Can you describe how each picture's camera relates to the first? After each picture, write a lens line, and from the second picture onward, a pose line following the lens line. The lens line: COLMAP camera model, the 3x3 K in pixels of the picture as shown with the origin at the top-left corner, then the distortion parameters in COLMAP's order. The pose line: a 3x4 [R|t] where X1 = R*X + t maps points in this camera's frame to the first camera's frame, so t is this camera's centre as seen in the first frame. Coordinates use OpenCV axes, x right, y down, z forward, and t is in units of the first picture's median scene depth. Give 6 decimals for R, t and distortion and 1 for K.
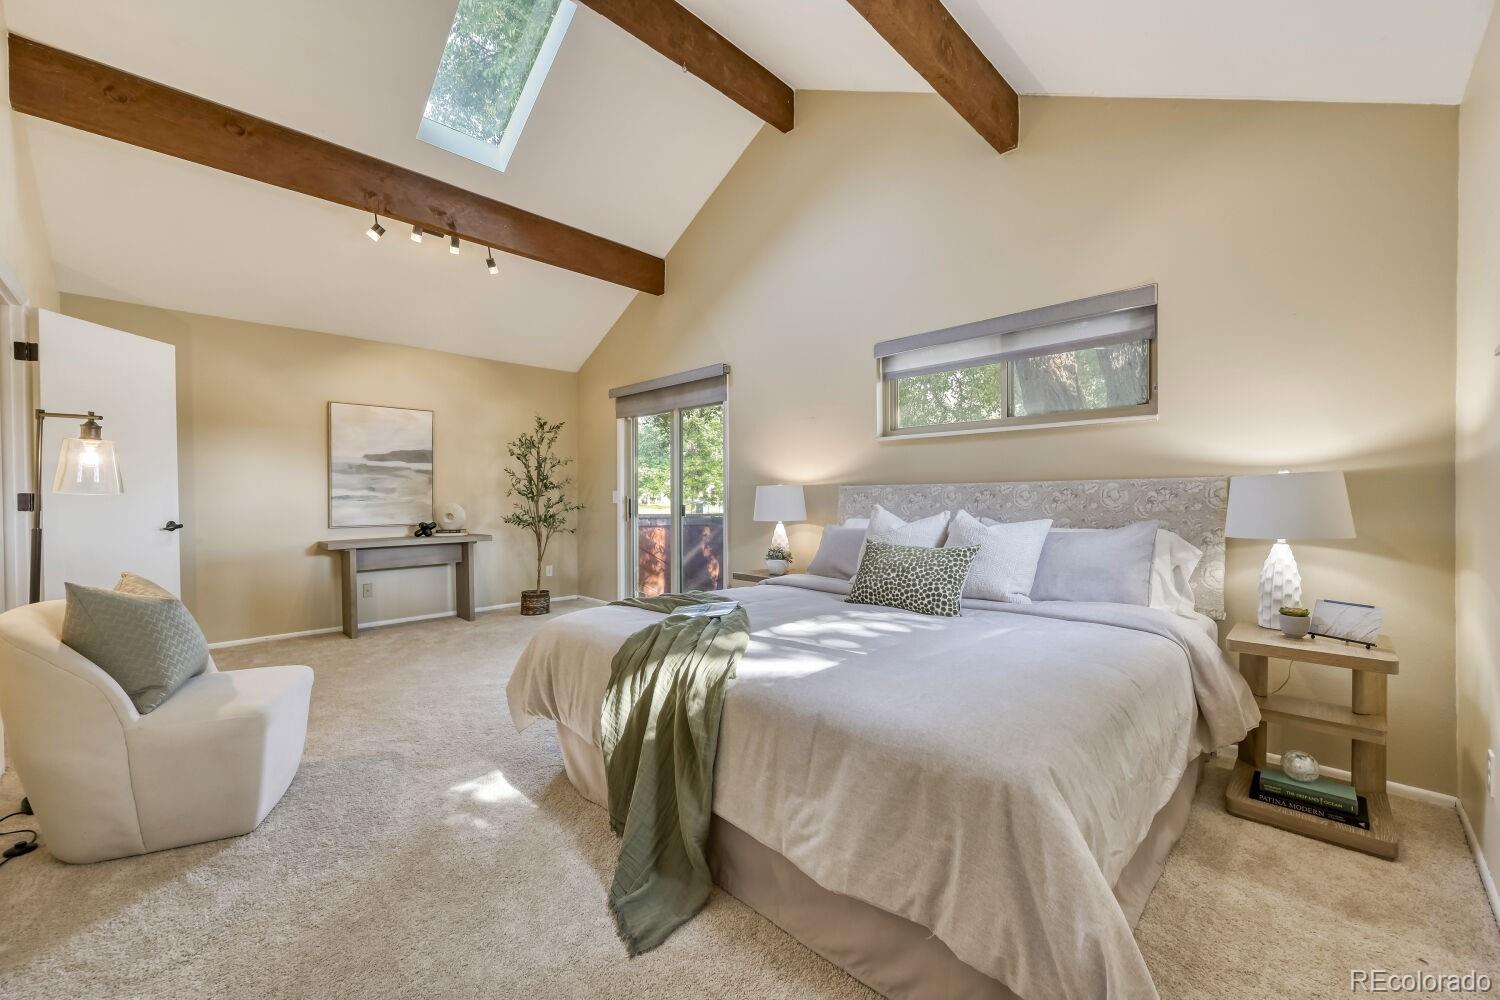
lens RADIAL K [[591.6, 0, 755.6], [0, 591.6, 500.9], [0, 0, 1]] dist [-0.001431, 0.000421]
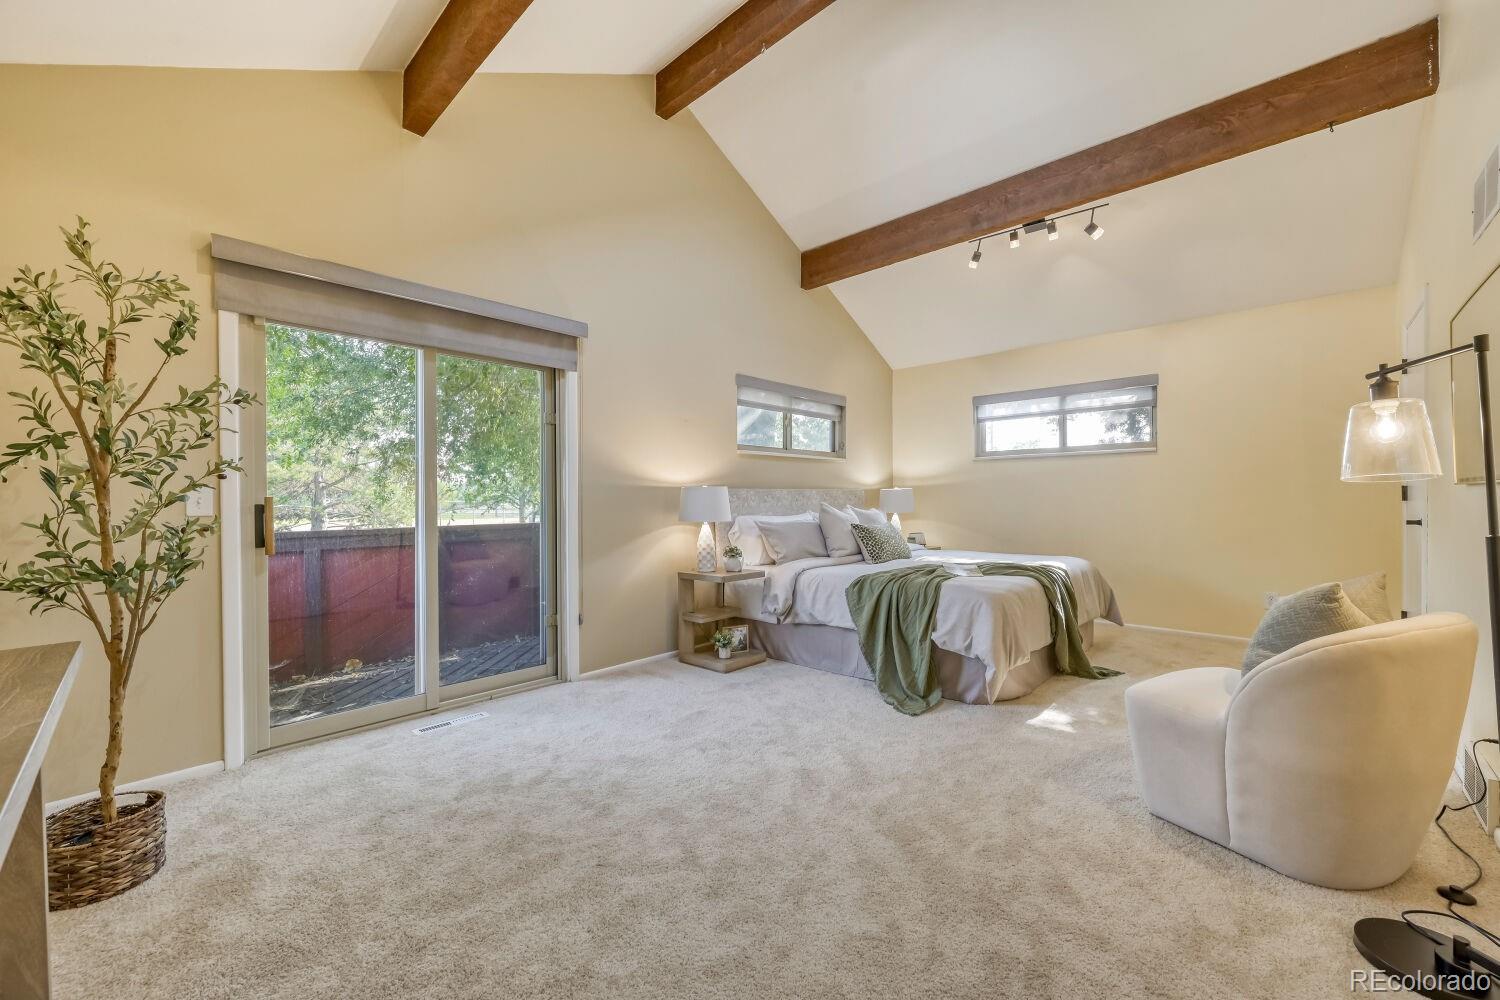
lens RADIAL K [[591.6, 0, 755.3], [0, 591.6, 499.3], [0, 0, 1]] dist [-0.001431, 0.000421]
pose [[-0.022740, -0.001035, 0.999741, -1.409089], [0.005599, 0.999984, 0.001163, -0.007059], [-0.999726, 0.005624, -0.022734, 1.362903]]
